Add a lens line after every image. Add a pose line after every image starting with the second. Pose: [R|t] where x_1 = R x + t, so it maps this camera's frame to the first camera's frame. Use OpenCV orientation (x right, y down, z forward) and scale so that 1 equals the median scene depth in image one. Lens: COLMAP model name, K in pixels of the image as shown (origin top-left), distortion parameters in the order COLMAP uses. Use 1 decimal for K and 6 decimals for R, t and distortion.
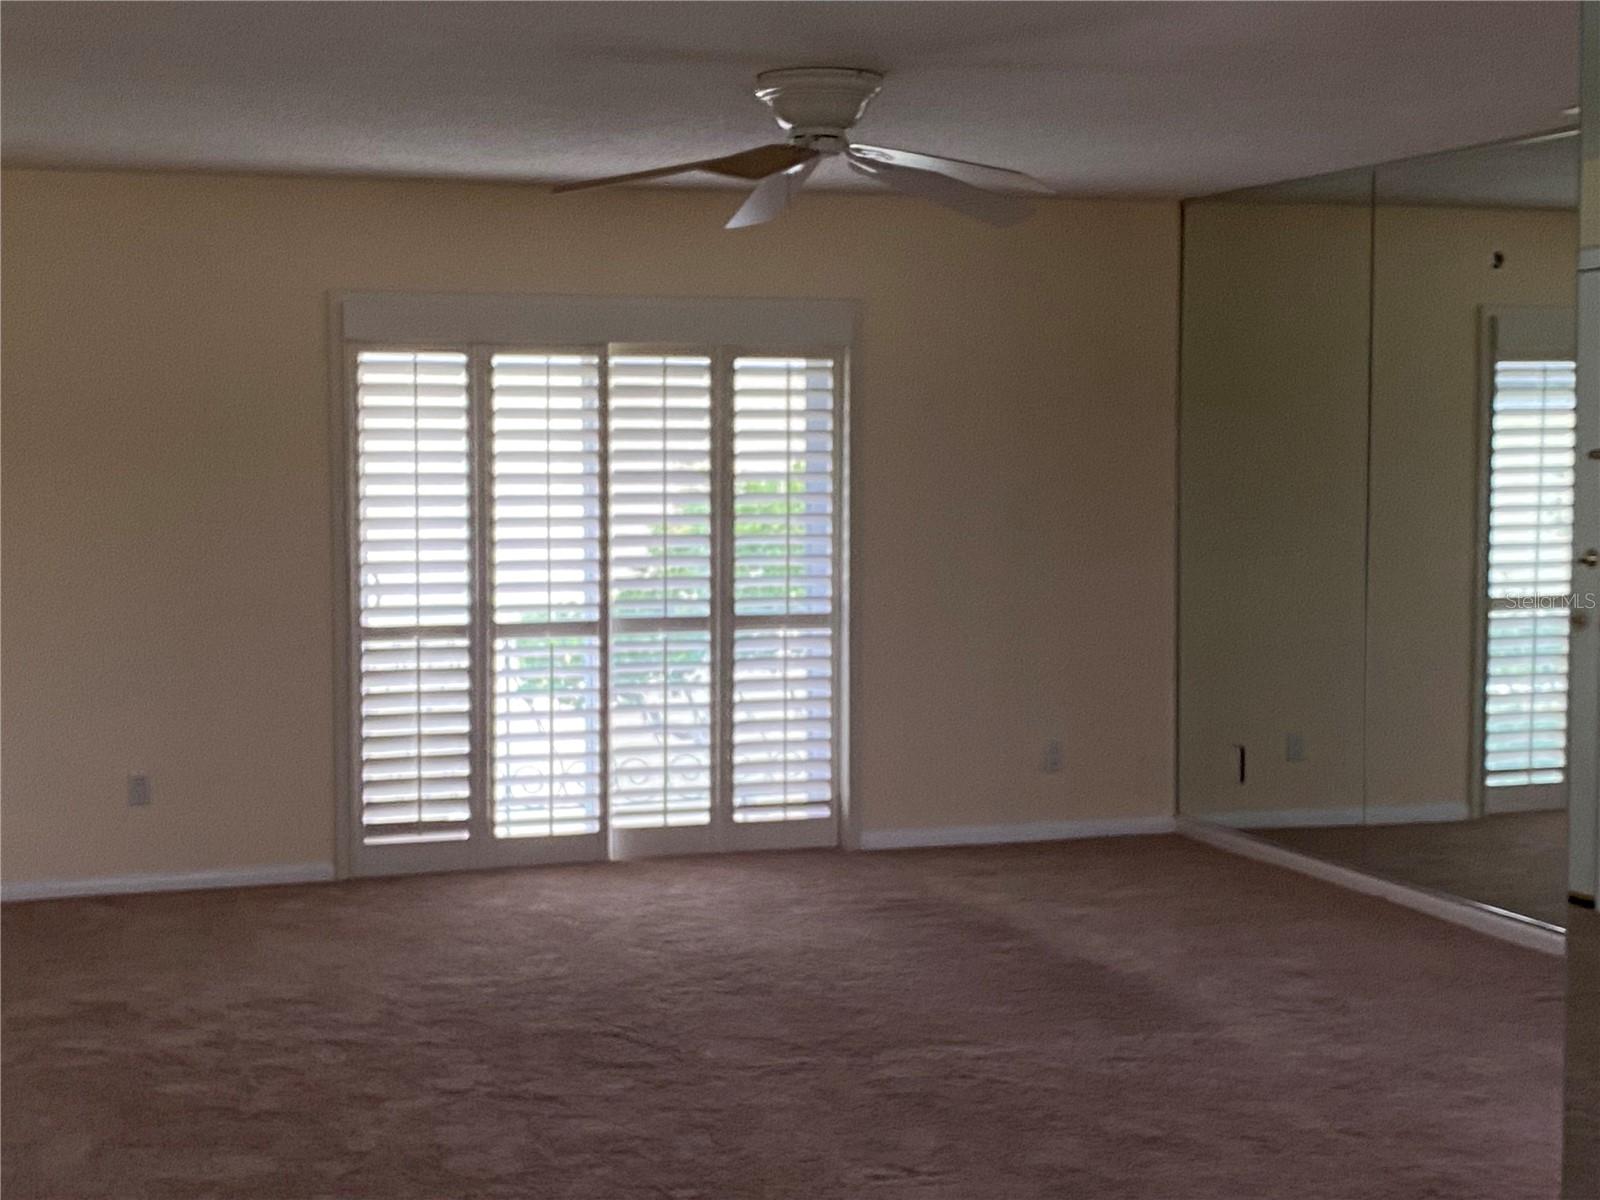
lens RADIAL K [[2433.0, 0, 798.0], [0, 2433.0, 594.8], [0, 0, 1]] dist [0.069011, 0.000000]
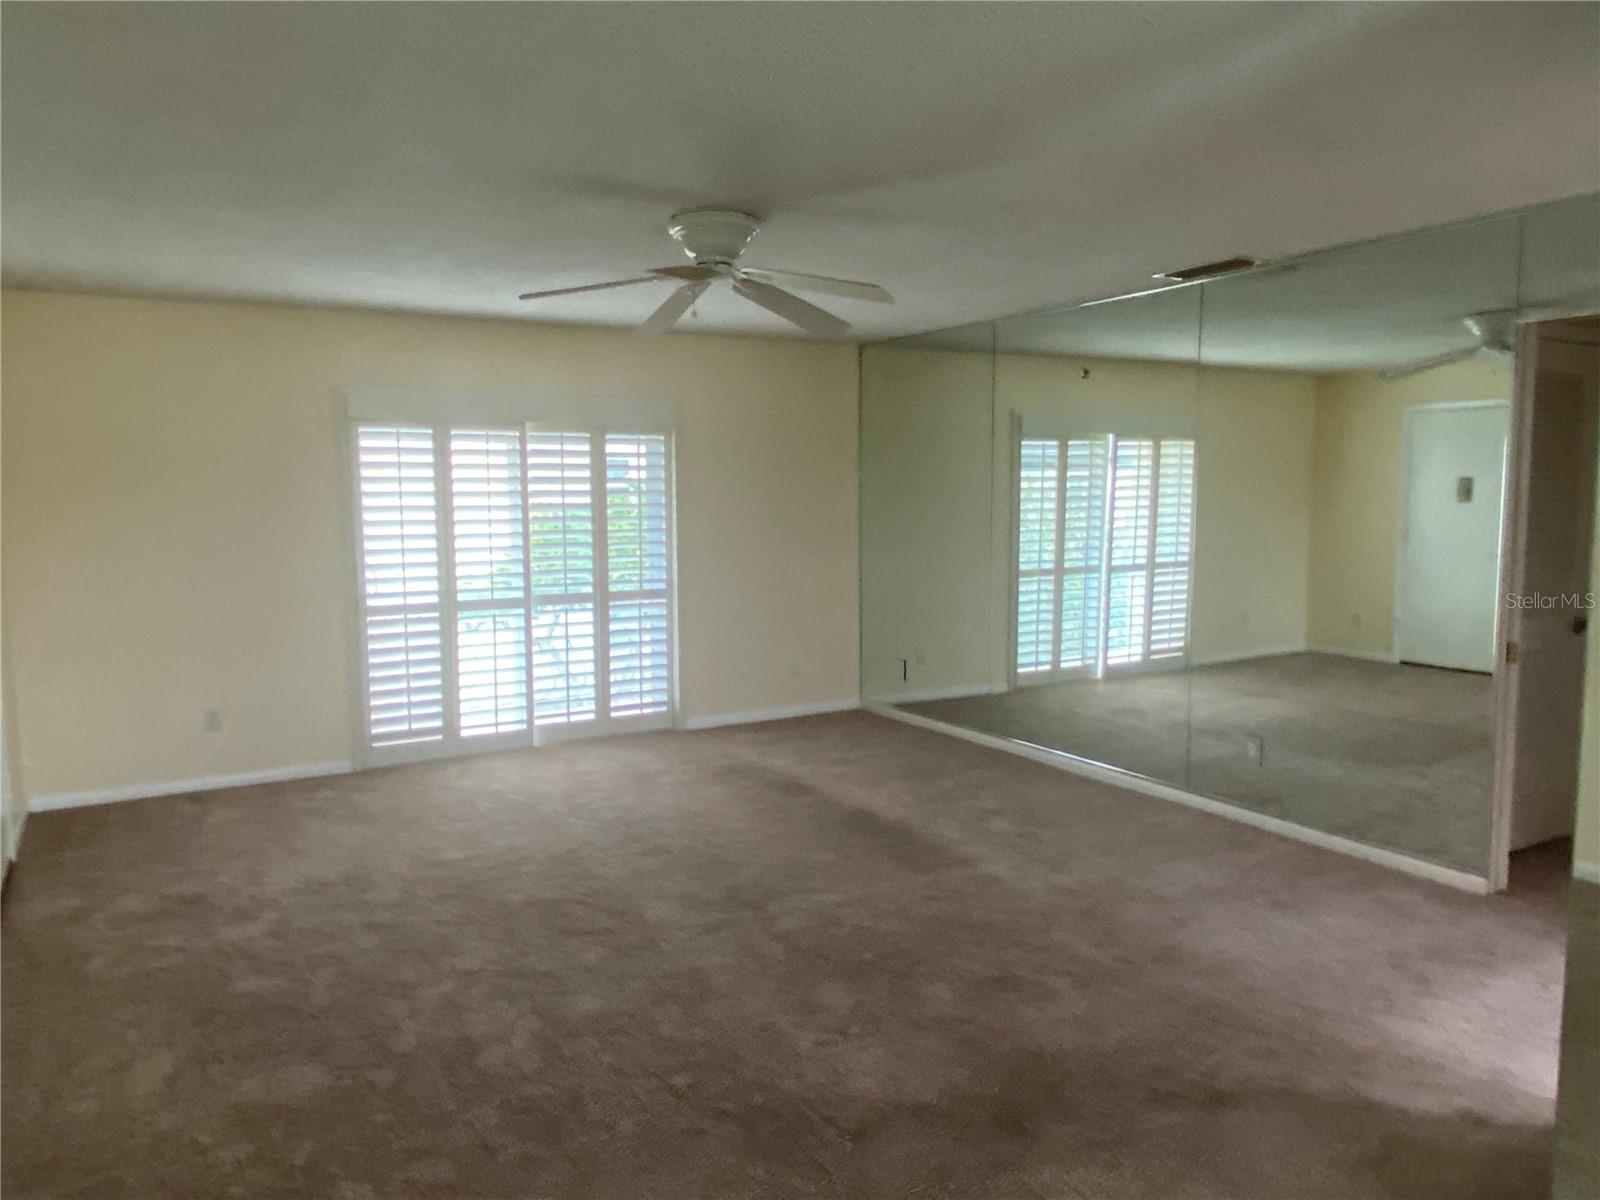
lens RADIAL K [[1131.0, 0, 810.4], [0, 1131.0, 601.1], [0, 0, 1]] dist [0.027378, -0.047692]
pose [[0.977054, -0.025183, 0.211498, -0.055810], [0.017553, 0.999128, 0.037877, -0.012268], [-0.212267, -0.033295, 0.976644, 0.239375]]
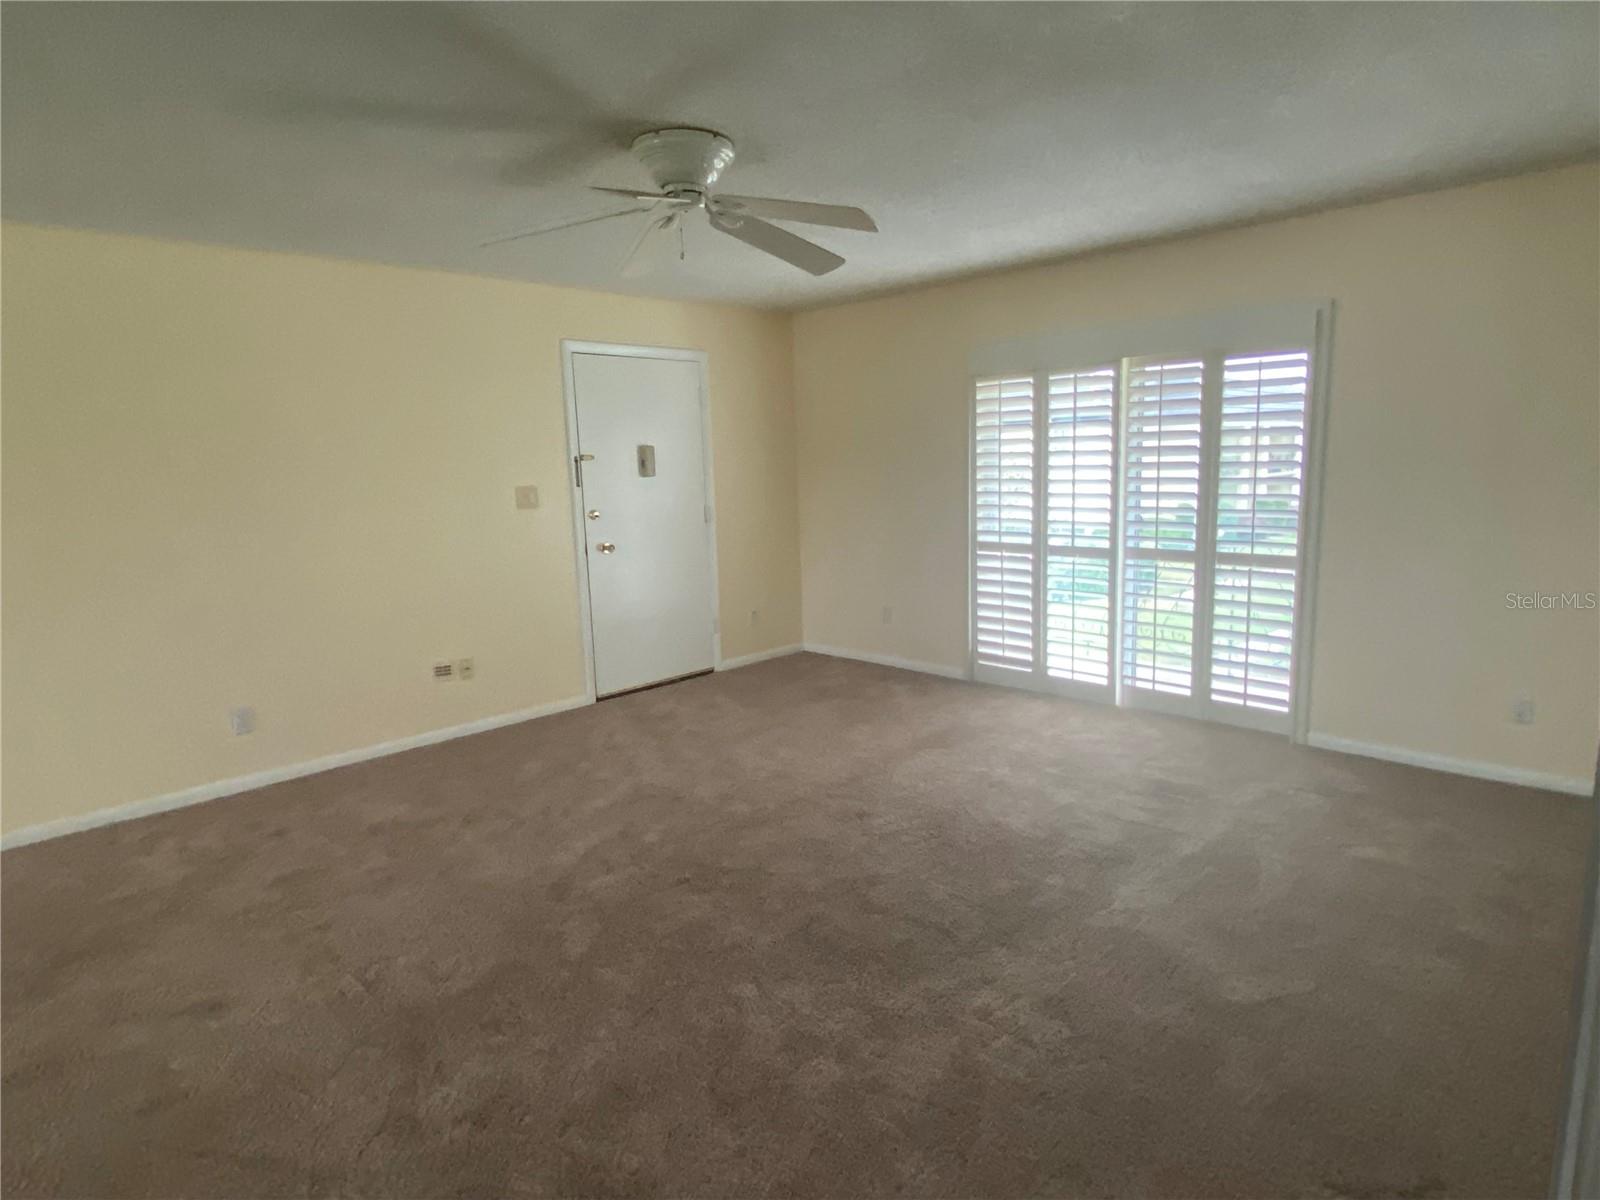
lens RADIAL K [[892.4, 0, 798.0], [0, 892.4, 602.7], [0, 0, 1]] dist [0.031606, -0.000124]
pose [[0.446248, 0.131407, -0.885209, 0.332282], [-0.033629, 0.990924, 0.130148, -0.022324], [0.894277, -0.028309, 0.446617, 0.582934]]
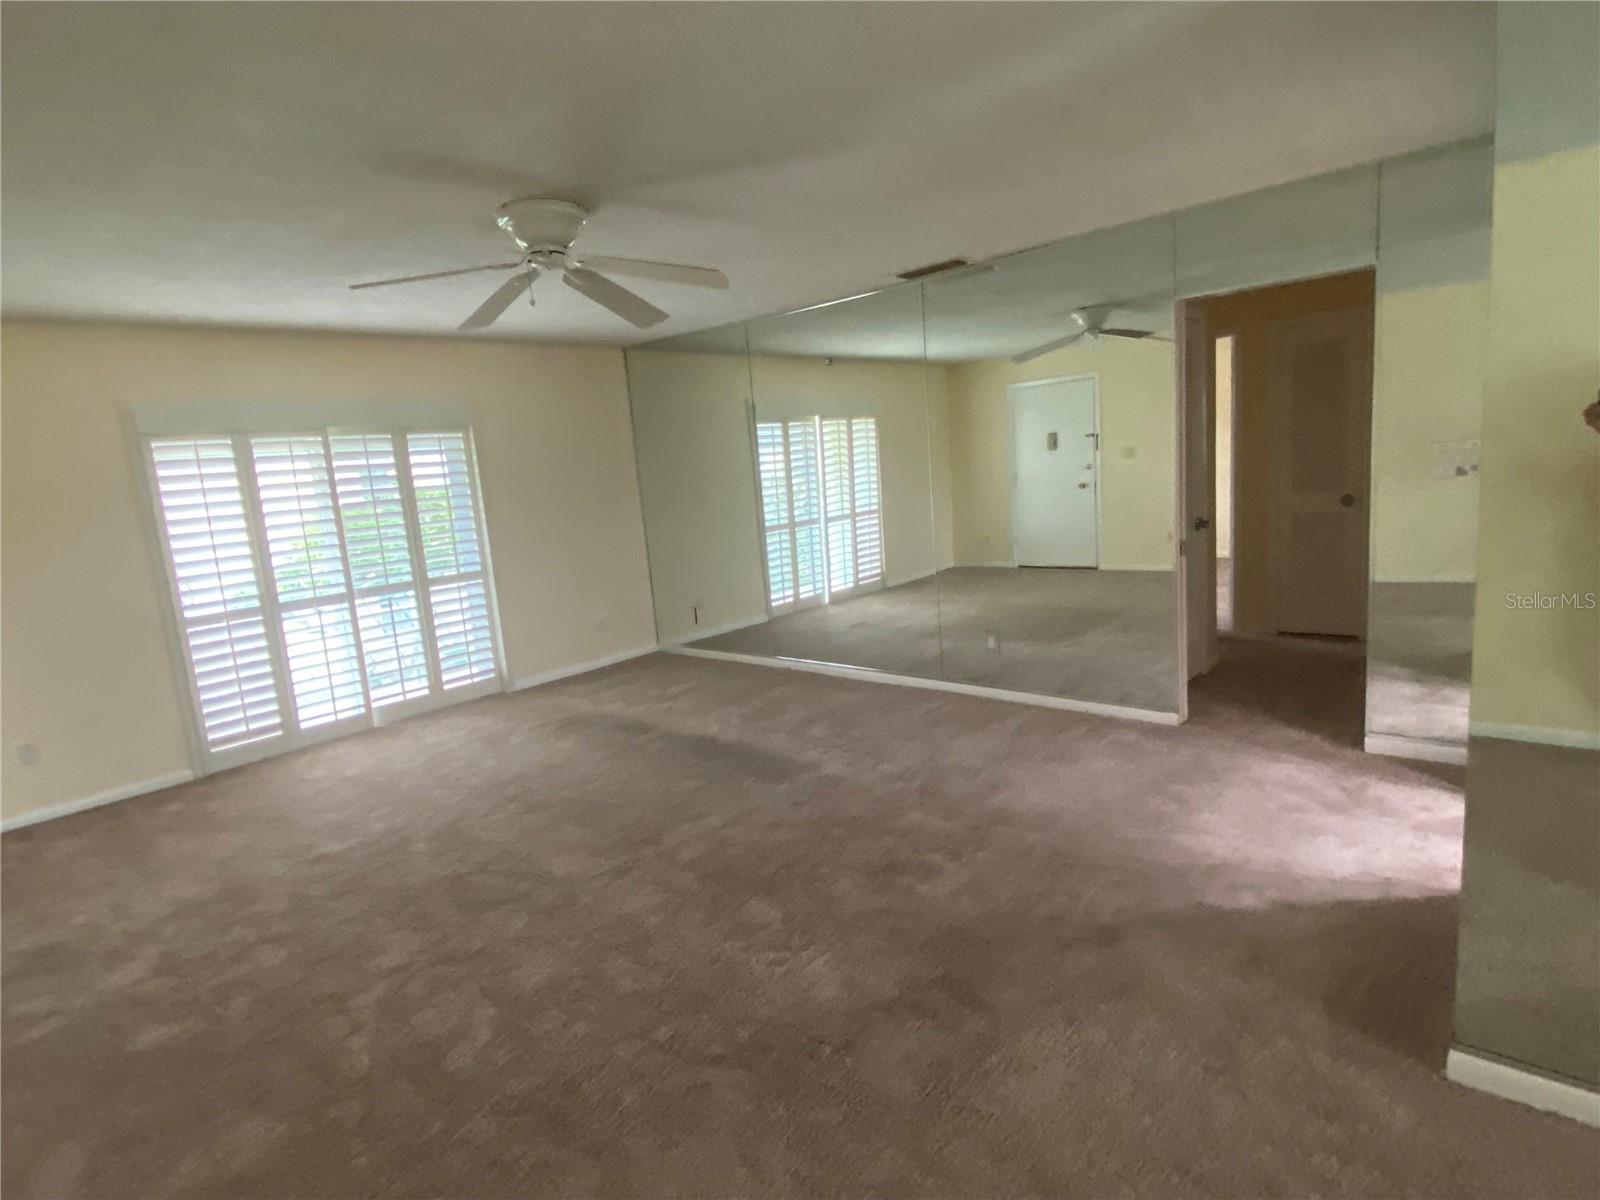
lens RADIAL K [[848.7, 0, 808.0], [0, 848.7, 601.9], [0, 0, 1]] dist [0.004888, -0.020809]
pose [[0.862087, -0.147647, 0.484774, -0.093242], [0.107633, 0.988137, 0.109550, -0.013603], [-0.495198, -0.042264, 0.867752, 0.325849]]
